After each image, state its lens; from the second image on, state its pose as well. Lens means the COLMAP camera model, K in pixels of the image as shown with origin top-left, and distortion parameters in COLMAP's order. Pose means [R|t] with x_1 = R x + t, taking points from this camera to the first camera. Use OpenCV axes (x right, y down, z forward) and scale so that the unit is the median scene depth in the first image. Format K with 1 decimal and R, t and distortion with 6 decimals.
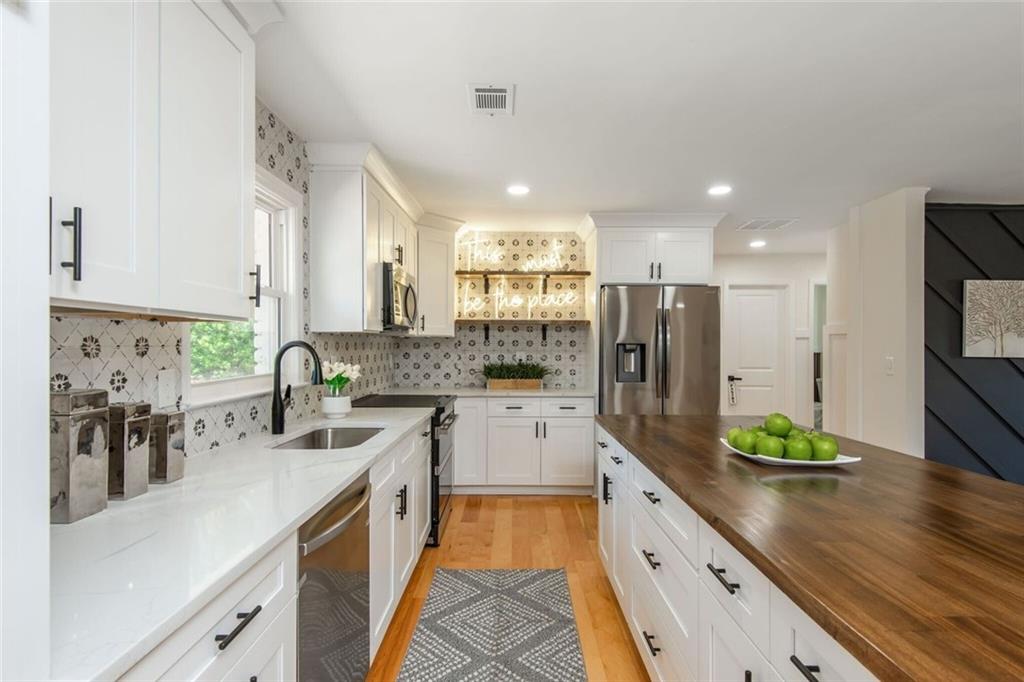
lens RADIAL K [[516.8, 0, 512.6], [0, 516.8, 349.0], [0, 0, 1]] dist [0.033137, 0.000152]
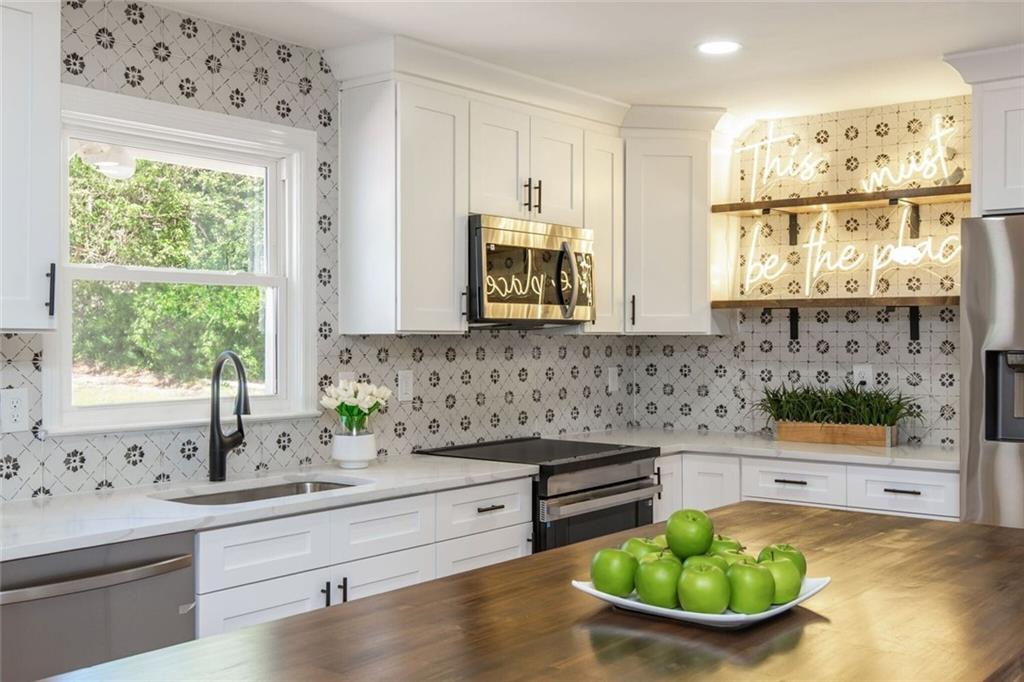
lens RADIAL K [[1064.6, 0, 511.9], [0, 1064.6, 333.8], [0, 0, 1]] dist [-0.007679, 0.000000]
pose [[0.782389, -0.007035, -0.622750, 0.368370], [-0.001303, 0.999916, -0.012932, -0.010064], [0.622788, 0.010929, 0.782314, 0.051142]]
